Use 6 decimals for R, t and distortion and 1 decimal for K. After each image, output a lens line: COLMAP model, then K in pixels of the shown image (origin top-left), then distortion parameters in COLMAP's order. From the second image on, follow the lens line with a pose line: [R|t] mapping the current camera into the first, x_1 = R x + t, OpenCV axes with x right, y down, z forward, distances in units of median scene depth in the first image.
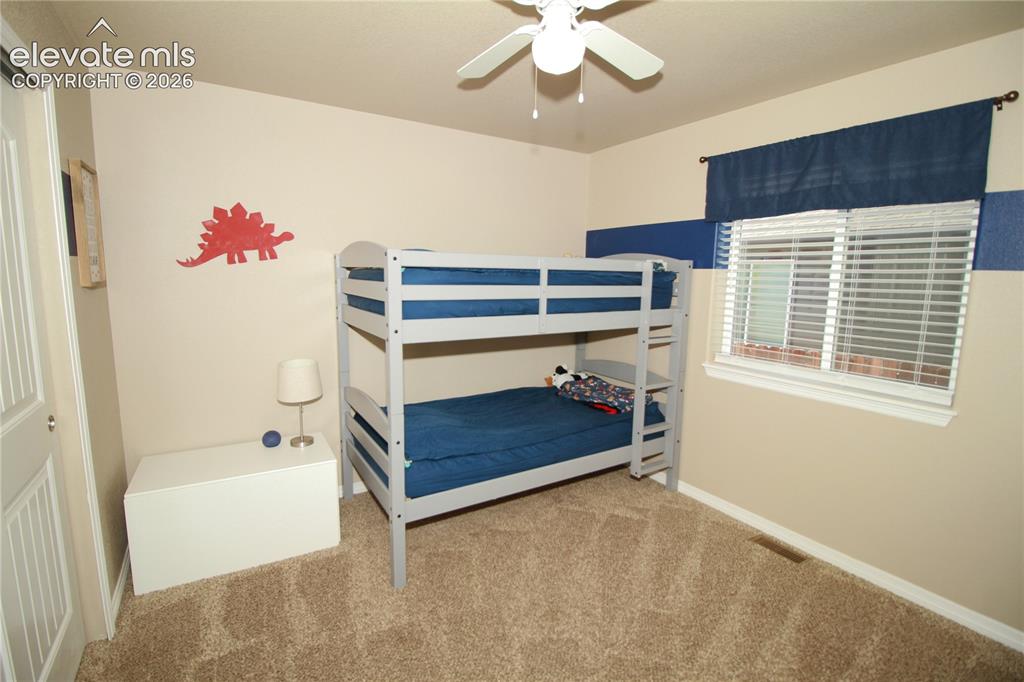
lens RADIAL K [[472.8, 0, 512.0], [0, 472.8, 341.0], [0, 0, 1]] dist [0.001186, -0.000205]
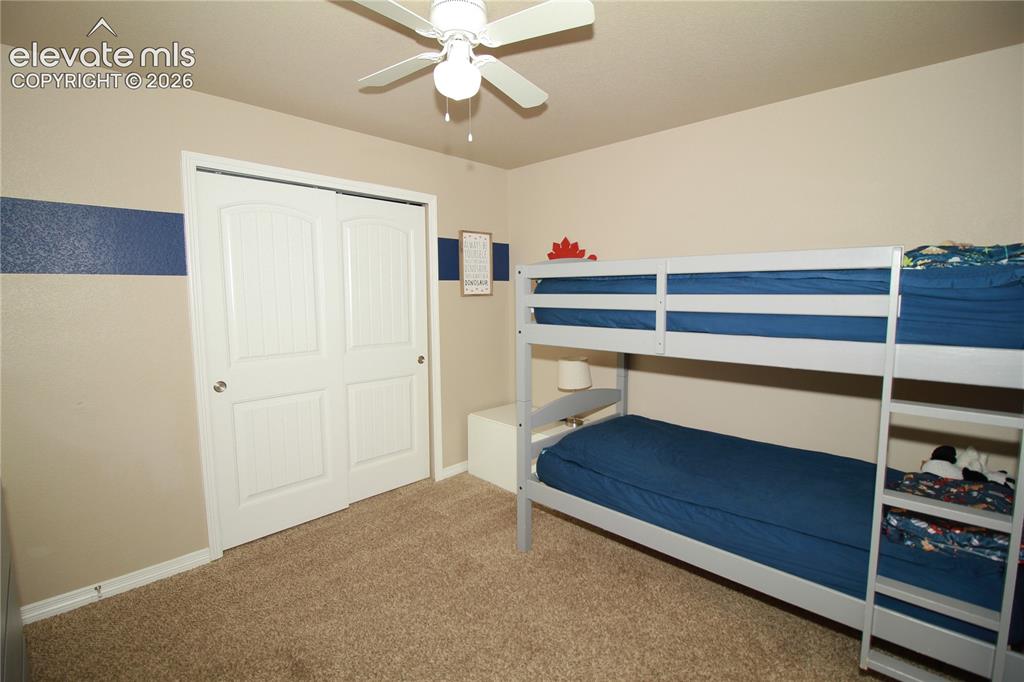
lens RADIAL K [[472.8, 0, 512.0], [0, 472.8, 341.0], [0, 0, 1]] dist [0.001186, -0.000205]
pose [[0.240942, 0.082593, -0.967019, 0.768640], [-0.127407, 0.990442, 0.052849, -0.049659], [0.962141, 0.110472, 0.249162, 0.568575]]
